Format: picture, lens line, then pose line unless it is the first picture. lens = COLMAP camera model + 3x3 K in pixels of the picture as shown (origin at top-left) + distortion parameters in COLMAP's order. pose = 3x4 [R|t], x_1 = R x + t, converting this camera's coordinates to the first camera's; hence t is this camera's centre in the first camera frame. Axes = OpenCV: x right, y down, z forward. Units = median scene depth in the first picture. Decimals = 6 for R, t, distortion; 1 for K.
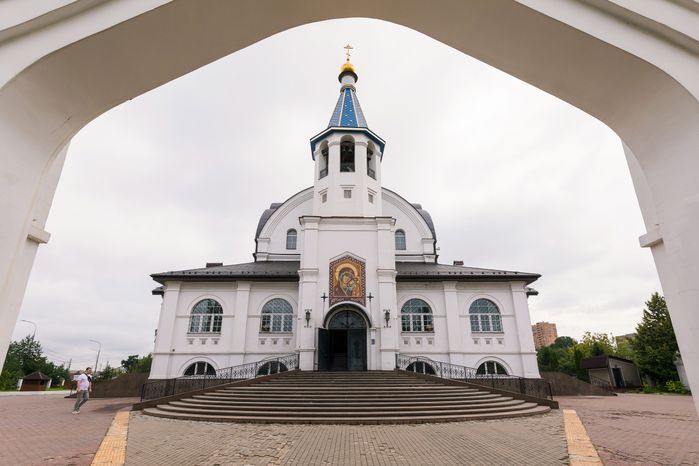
lens RADIAL K [[372.2, 0, 338.4], [0, 372.2, 258.4], [0, 0, 1]] dist [0.006194, 0.000718]
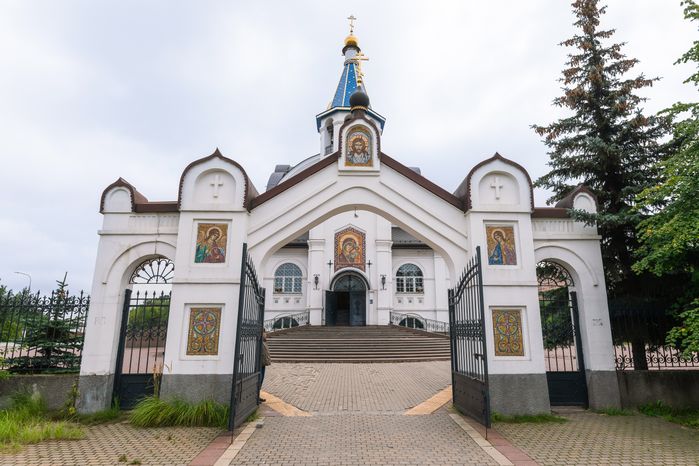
lens RADIAL K [[417.1, 0, 346.1], [0, 417.1, 231.8], [0, 0, 1]] dist [0.003269, -0.000996]
pose [[0.999750, 0.005080, 0.021769, -0.016271], [-0.006801, 0.996794, 0.079720, -0.096299], [-0.021294, -0.079848, 0.996580, -0.286170]]
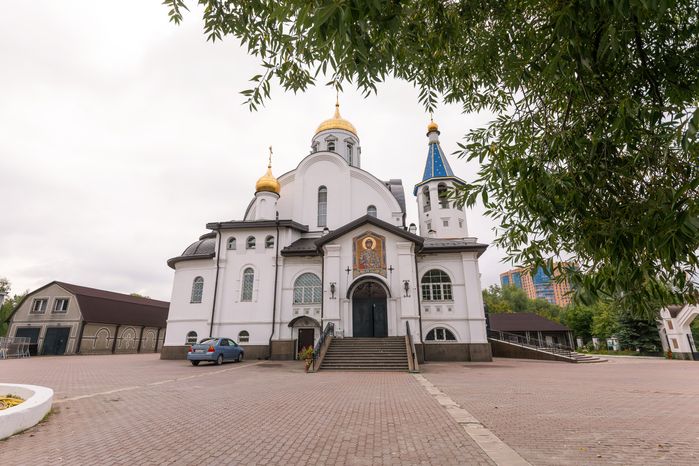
lens RADIAL K [[341.0, 0, 344.3], [0, 341.0, 235.4], [0, 0, 1]] dist [-0.006428, 0.000197]
pose [[0.995048, -0.036563, -0.092430, 0.044620], [0.036822, 0.999321, 0.001095, 0.000441], [0.092327, -0.004493, 0.995719, 0.002289]]
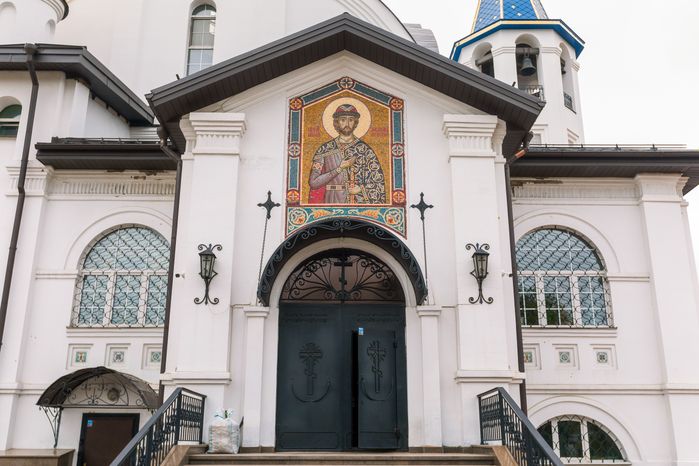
lens RADIAL K [[697.0, 0, 342.9], [0, 697.0, 235.7], [0, 0, 1]] dist [-0.011098, 0.000000]
pose [[0.999675, 0.009808, 0.023523, 0.008437], [-0.010186, 0.999820, 0.015982, 0.114205], [-0.023362, -0.016216, 0.999596, 0.414181]]
